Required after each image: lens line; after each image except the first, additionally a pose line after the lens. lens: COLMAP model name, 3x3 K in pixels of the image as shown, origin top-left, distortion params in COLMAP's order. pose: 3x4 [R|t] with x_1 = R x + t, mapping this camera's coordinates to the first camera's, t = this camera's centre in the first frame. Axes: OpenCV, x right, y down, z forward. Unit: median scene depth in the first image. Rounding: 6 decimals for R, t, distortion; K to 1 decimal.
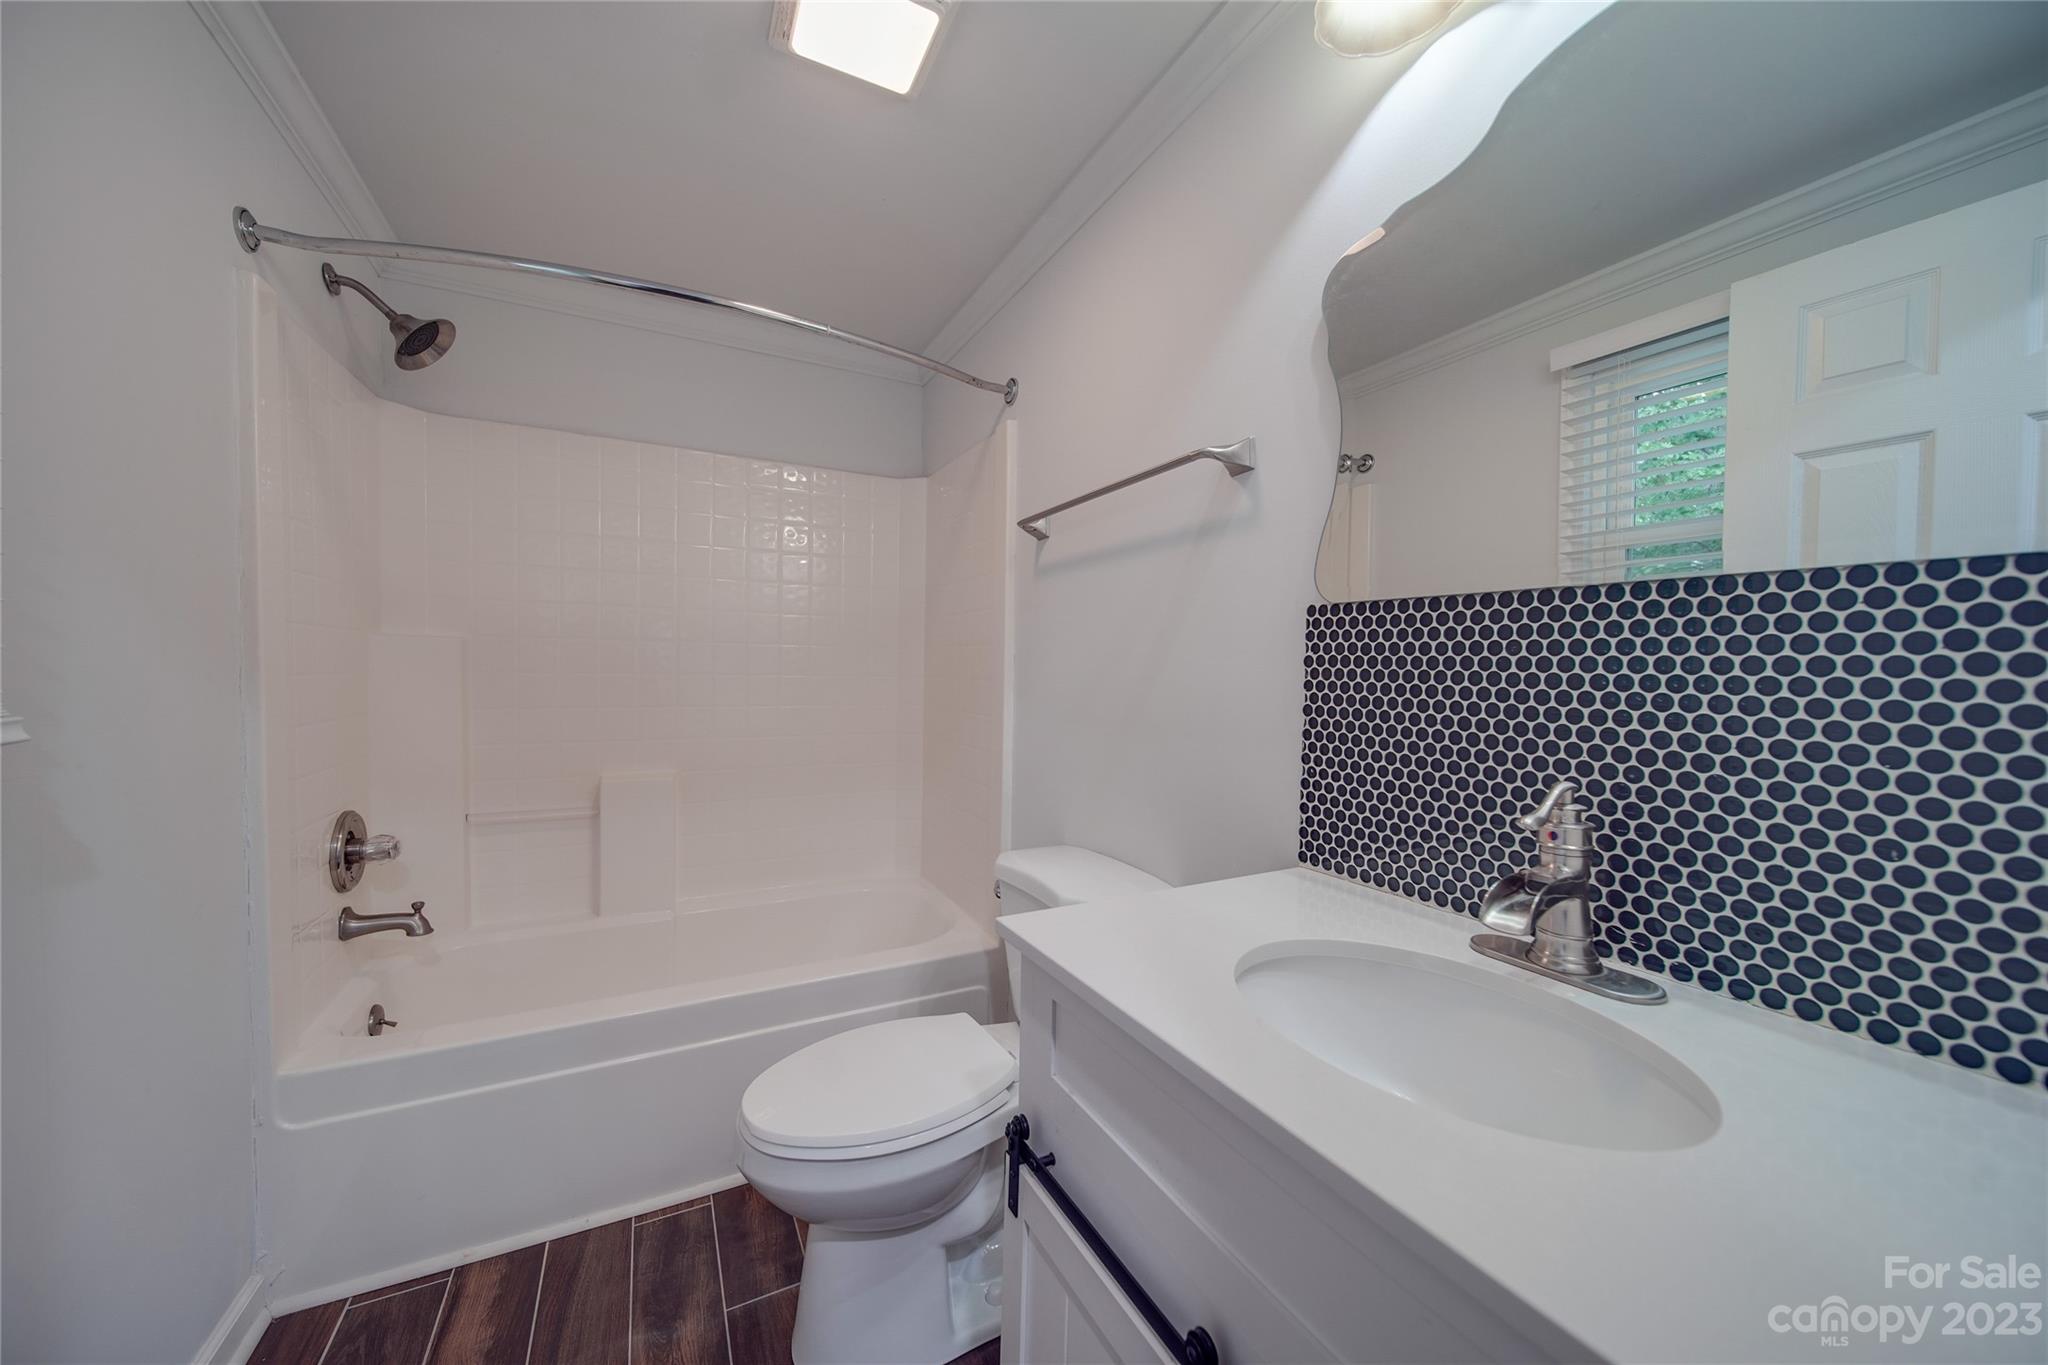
lens RADIAL K [[717.0, 0, 1020.7], [0, 717.0, 683.5], [0, 0, 1]] dist [0.000681, -0.000392]
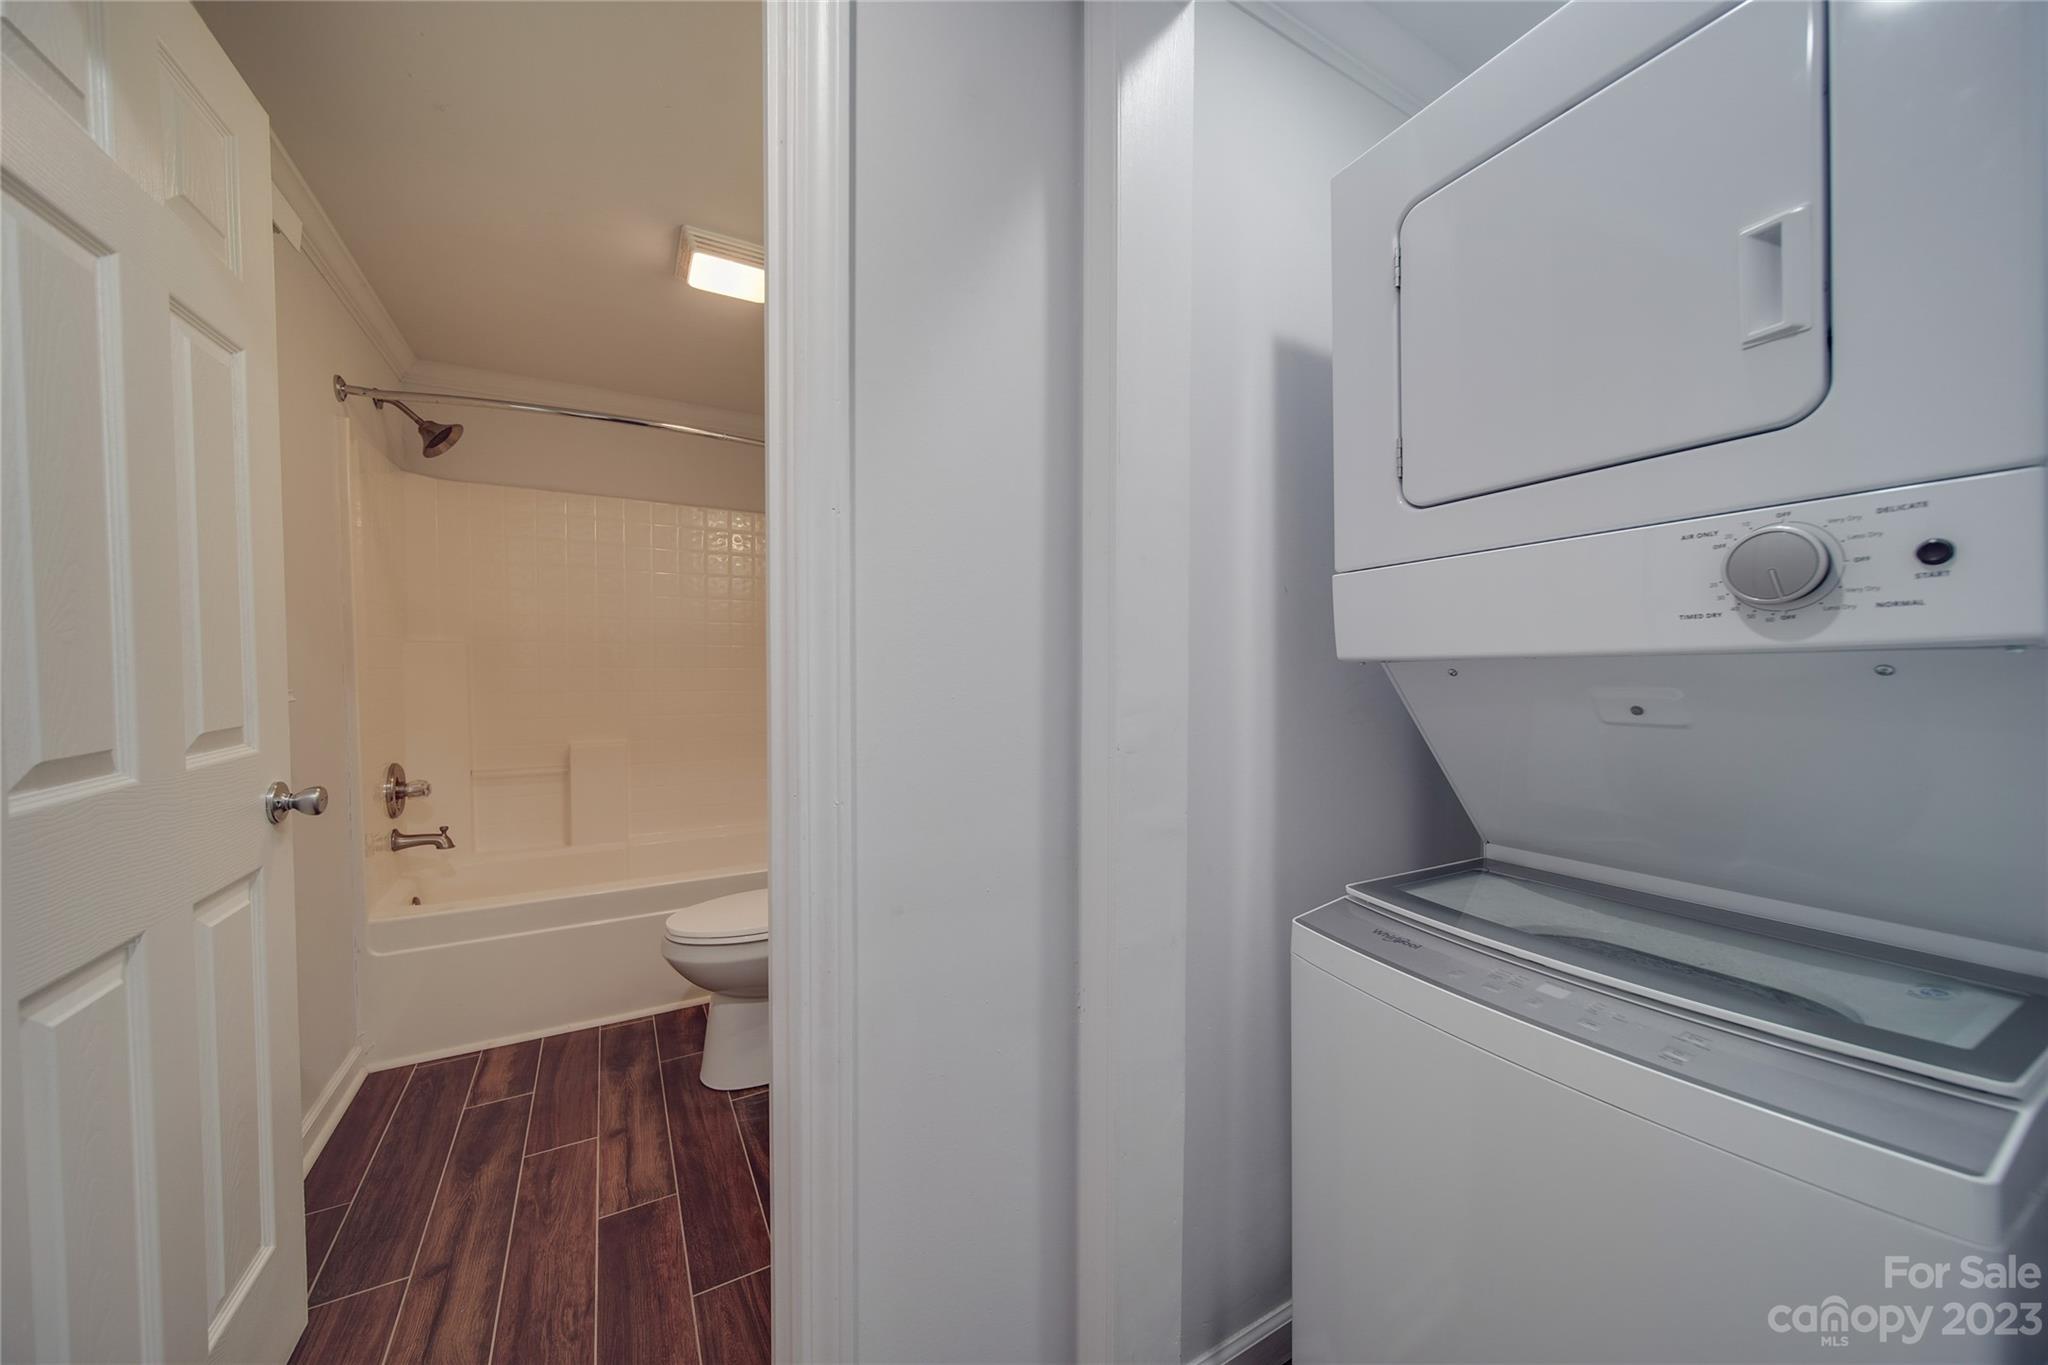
lens RADIAL K [[717.0, 0, 1023.3], [0, 717.0, 680.1], [0, 0, 1]] dist [0.000681, -0.000392]
pose [[0.998745, -0.010595, 0.048941, 0.271496], [0.010277, 0.999924, 0.006742, 0.012114], [-0.049009, -0.006230, 0.998779, -0.522968]]
